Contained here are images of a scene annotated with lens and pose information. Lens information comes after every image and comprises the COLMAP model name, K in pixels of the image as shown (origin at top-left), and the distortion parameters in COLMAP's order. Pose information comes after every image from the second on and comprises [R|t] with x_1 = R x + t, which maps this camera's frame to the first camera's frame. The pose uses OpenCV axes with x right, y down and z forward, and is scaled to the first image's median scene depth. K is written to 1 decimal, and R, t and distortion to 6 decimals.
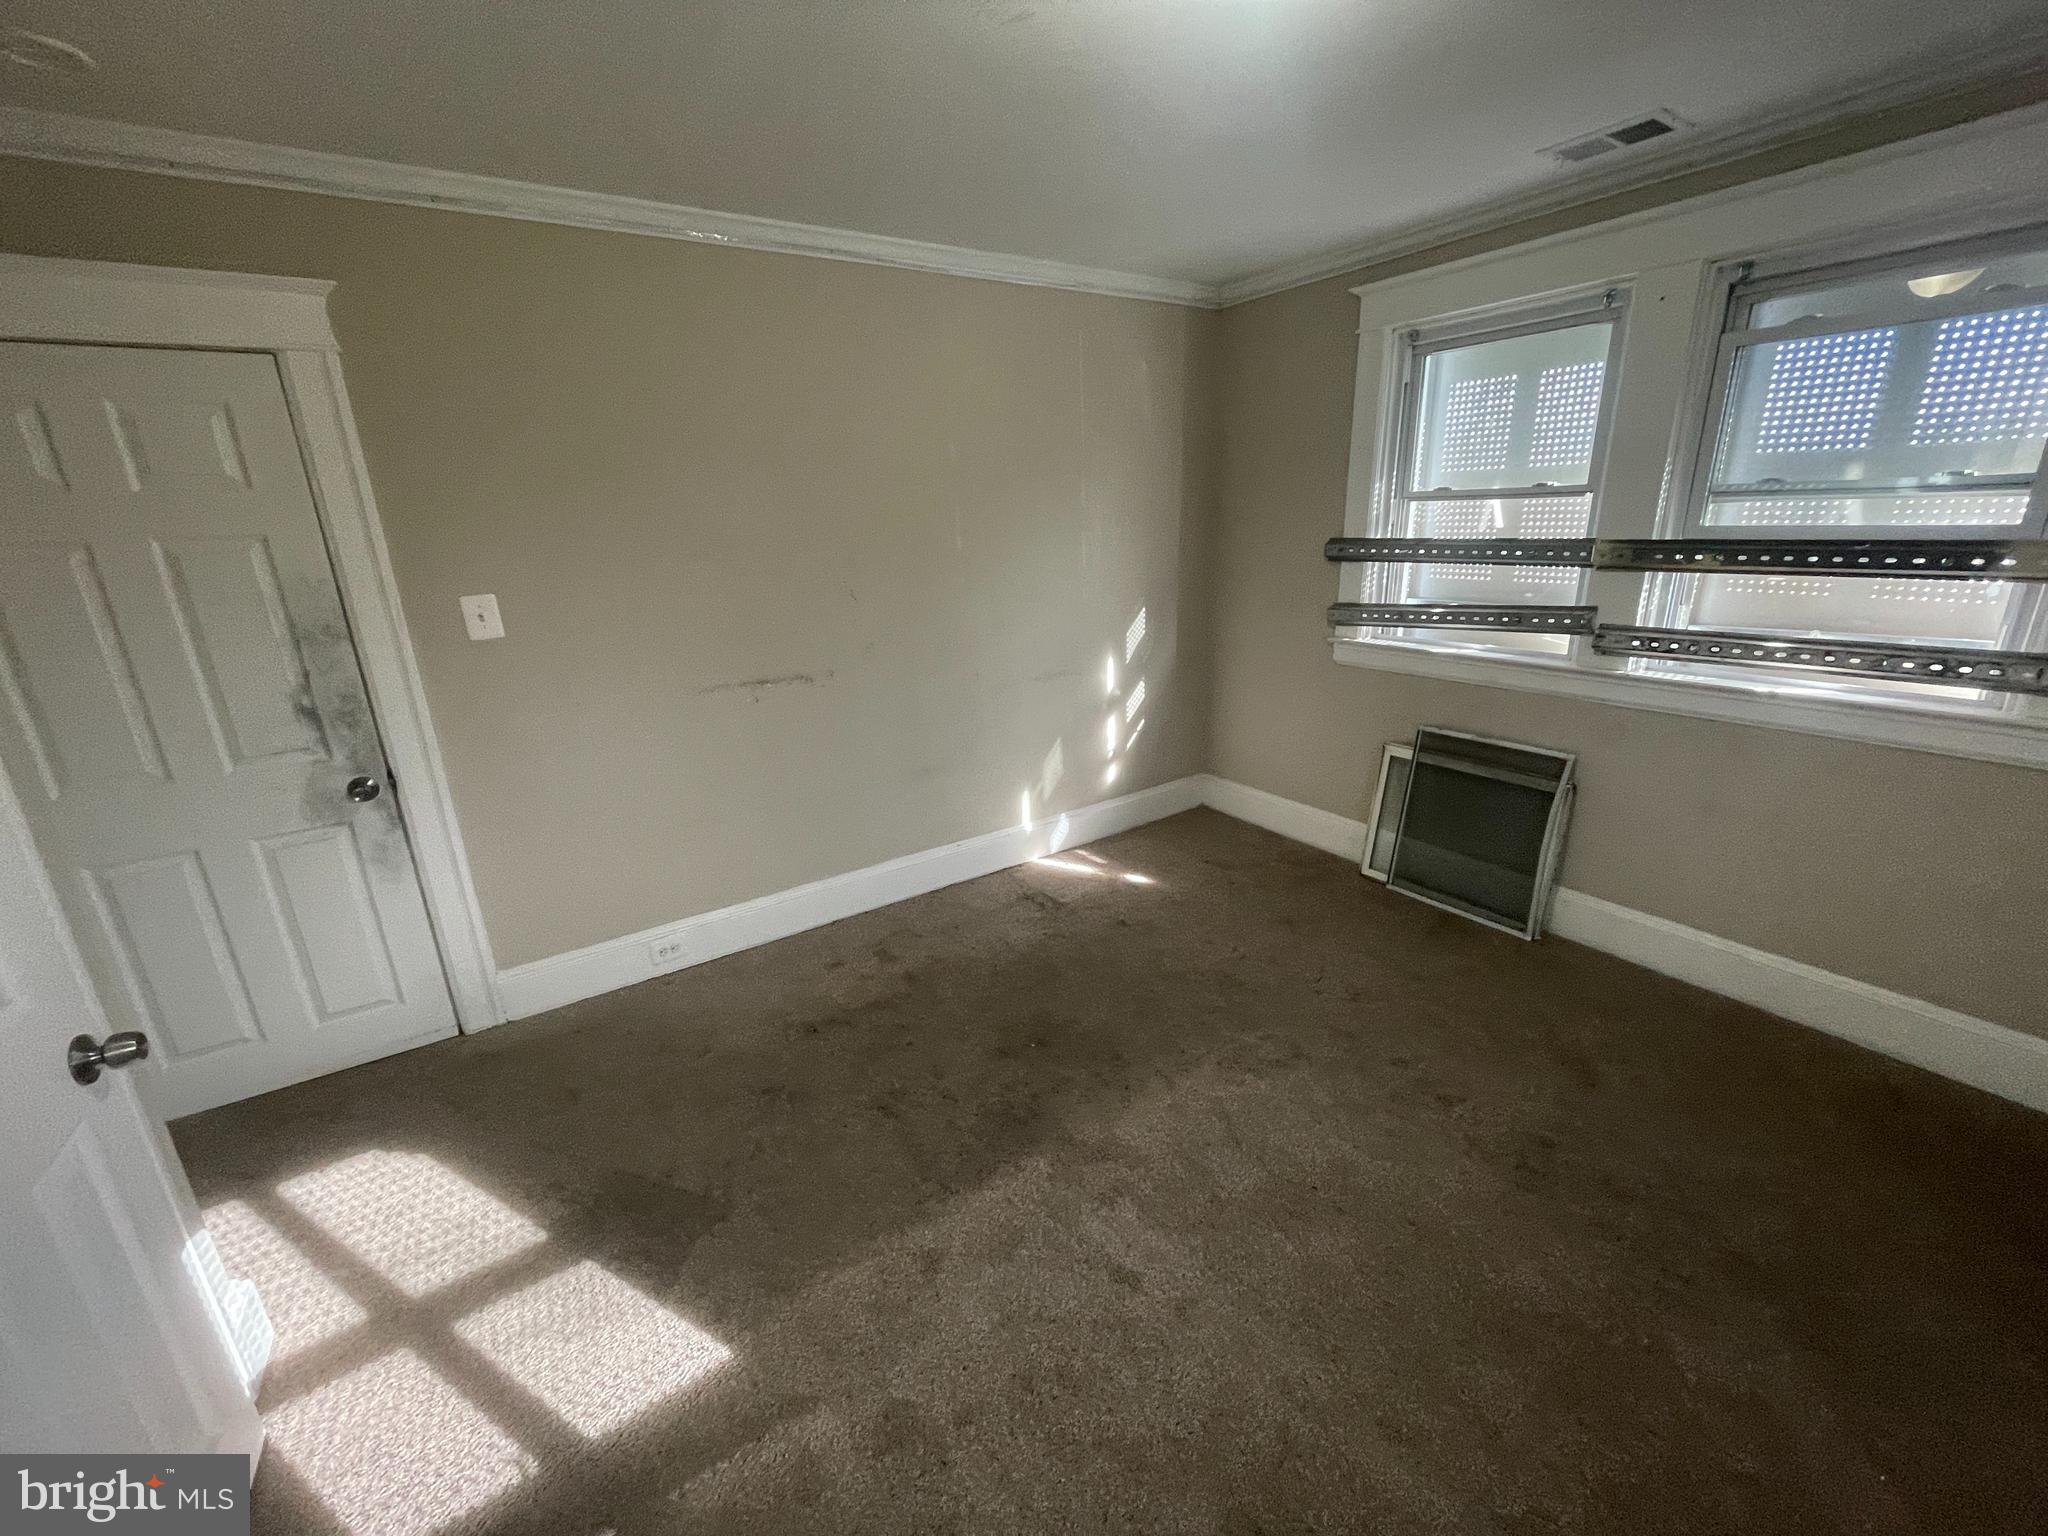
lens RADIAL K [[816.2, 0, 1024.0], [0, 816.2, 768.0], [0, 0, 1]] dist [-0.017748, 0.000210]
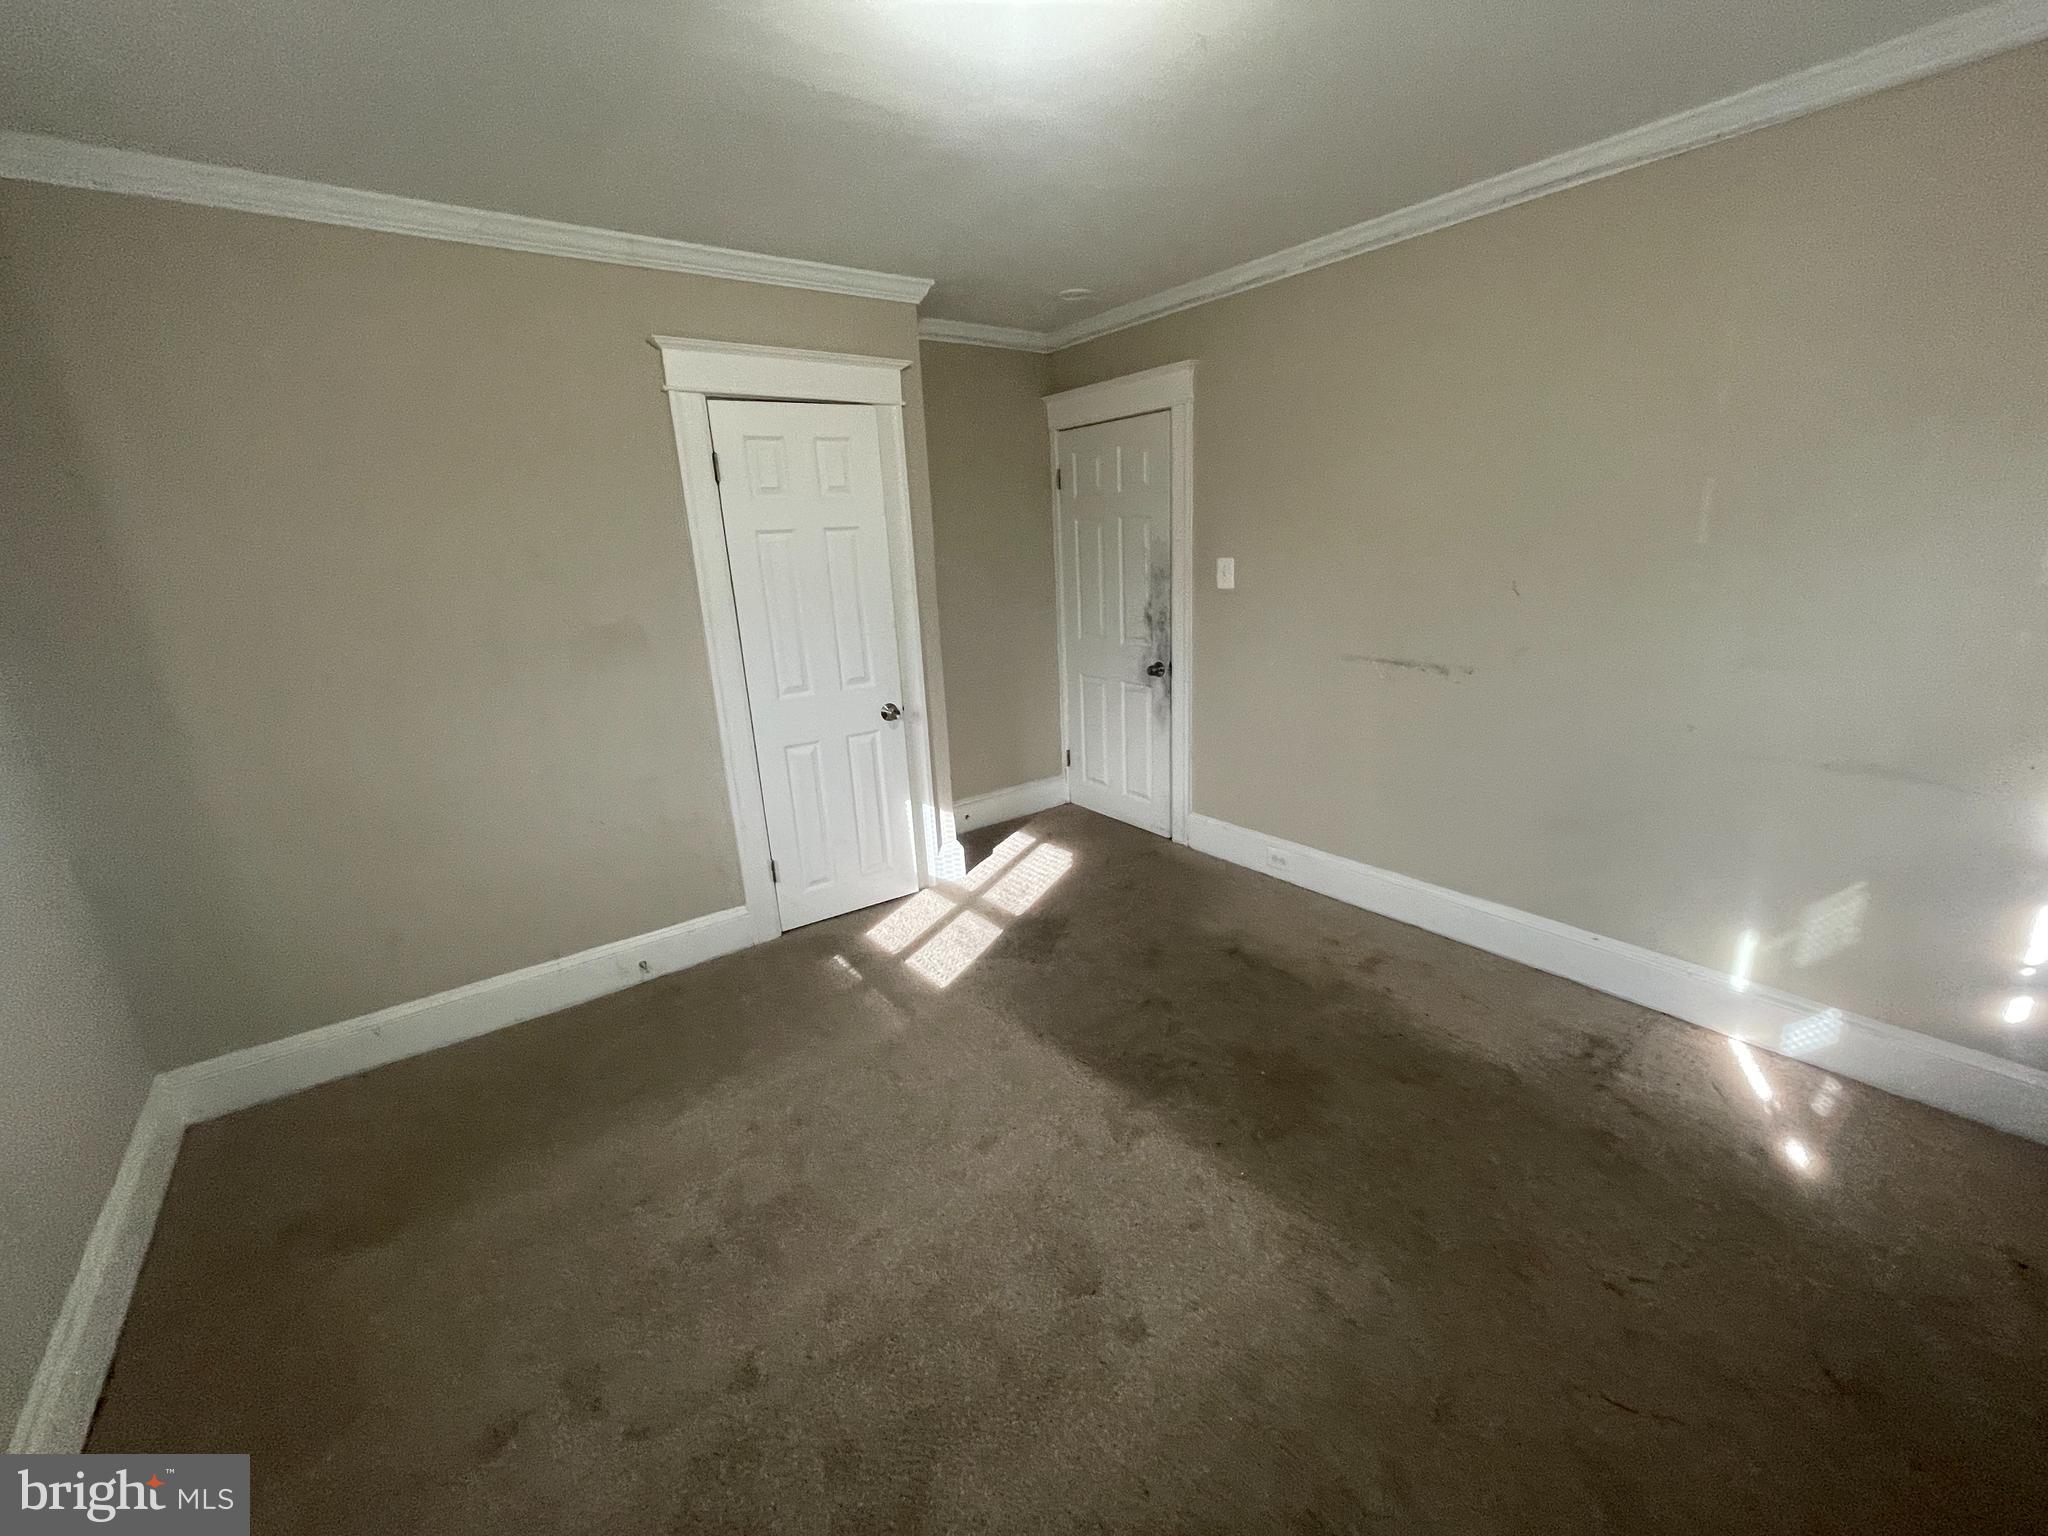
lens RADIAL K [[816.2, 0, 1024.0], [0, 816.2, 768.0], [0, 0, 1]] dist [-0.017748, 0.000210]
pose [[0.056423, 0.308465, -0.949561, 0.757288], [-0.251525, 0.924792, 0.285473, -0.179564], [0.966205, 0.222731, 0.129766, 0.513257]]
